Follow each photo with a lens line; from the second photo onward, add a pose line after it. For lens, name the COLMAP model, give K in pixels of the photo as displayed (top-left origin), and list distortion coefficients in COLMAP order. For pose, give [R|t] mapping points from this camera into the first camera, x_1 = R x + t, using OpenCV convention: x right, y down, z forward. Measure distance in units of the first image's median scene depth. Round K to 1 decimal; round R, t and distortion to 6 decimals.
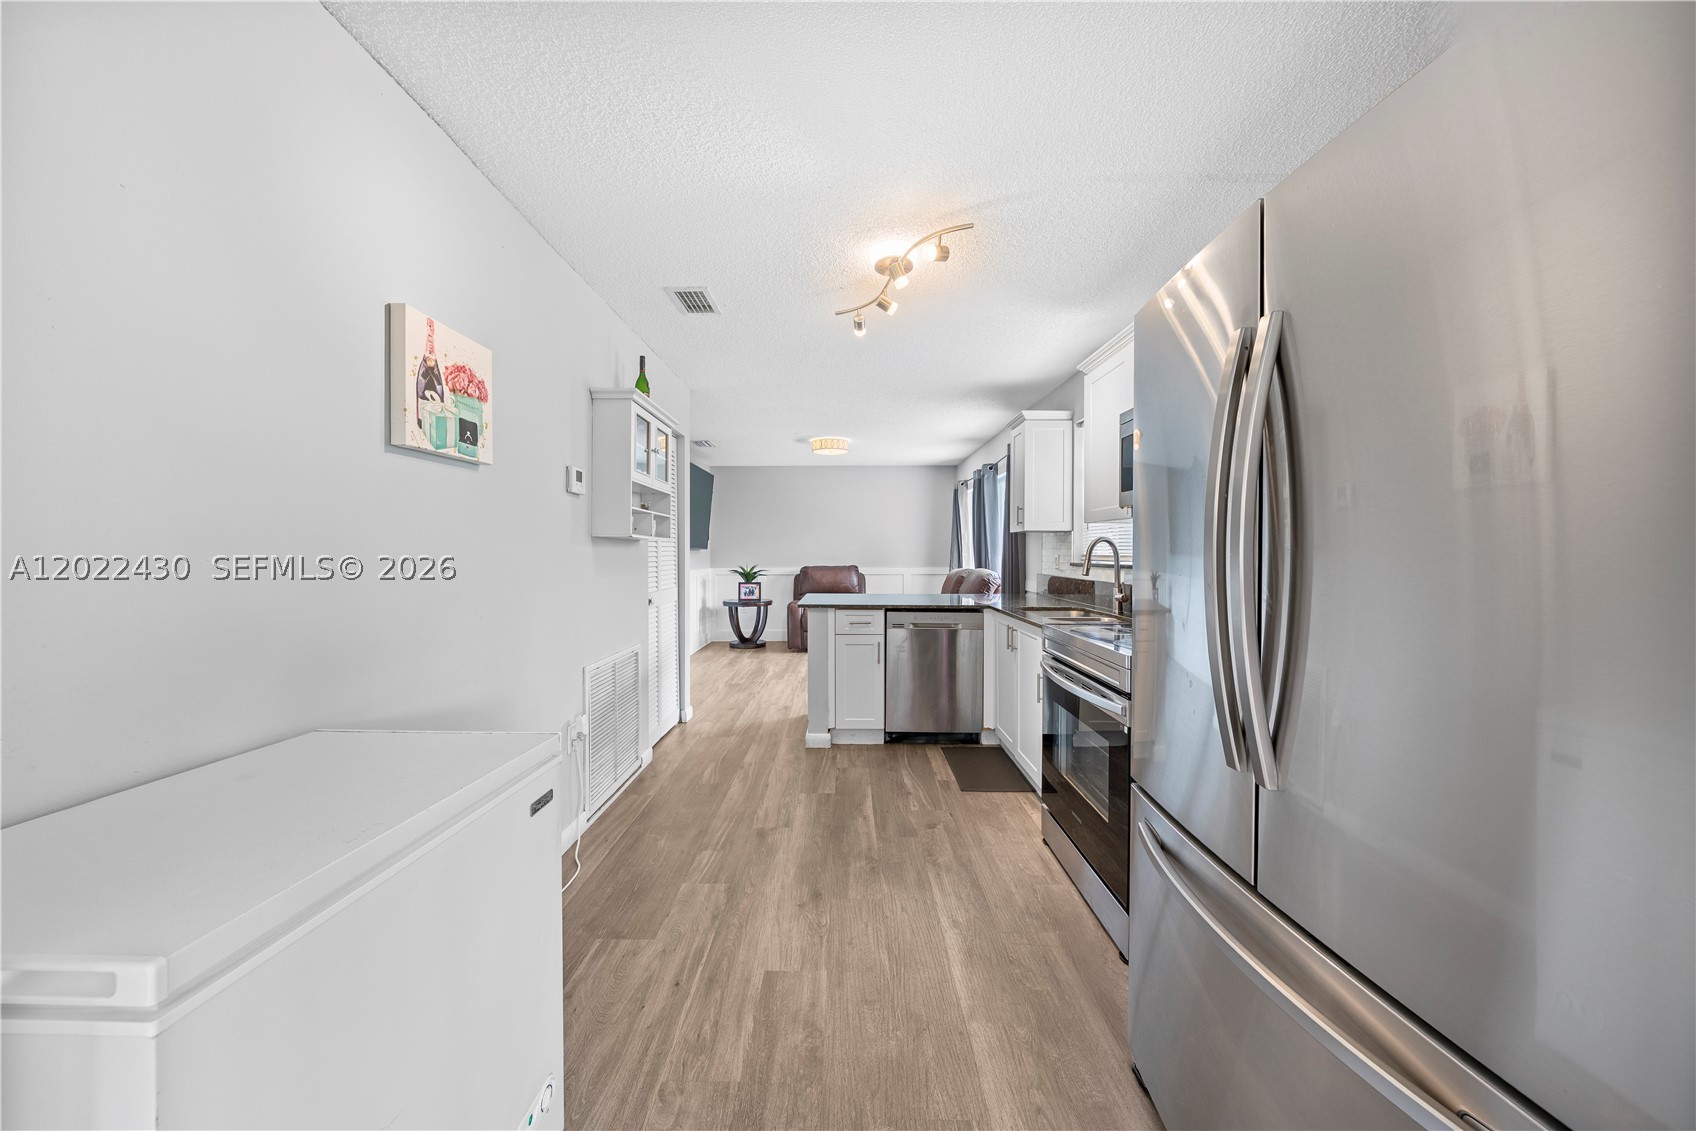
lens RADIAL K [[576.6, 0, 847.1], [0, 576.6, 558.1], [0, 0, 1]] dist [-0.001306, -0.000333]
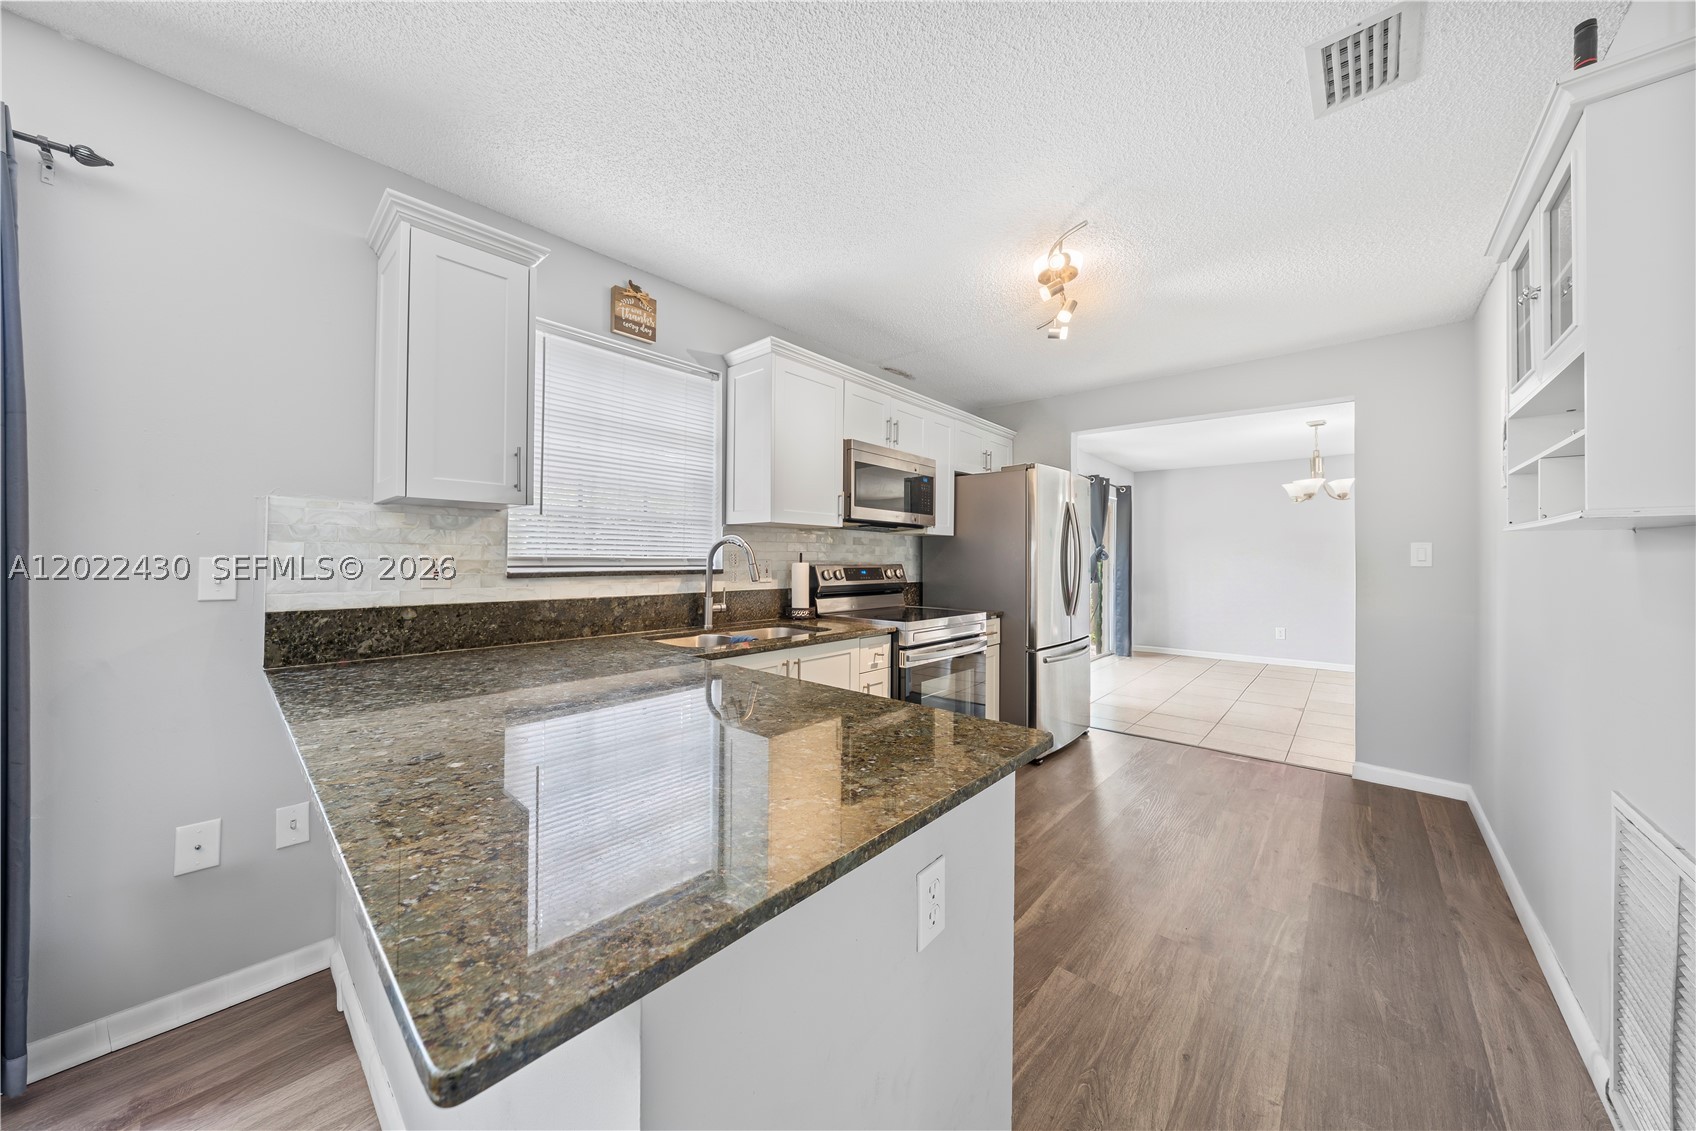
lens RADIAL K [[576.6, 0, 851.9], [0, 576.6, 556.5], [0, 0, 1]] dist [-0.001306, -0.000333]
pose [[-0.752408, -0.005072, 0.658678, -0.253282], [-0.000330, 0.999973, 0.007324, -0.014663], [-0.658697, 0.005293, -0.752390, 1.610720]]
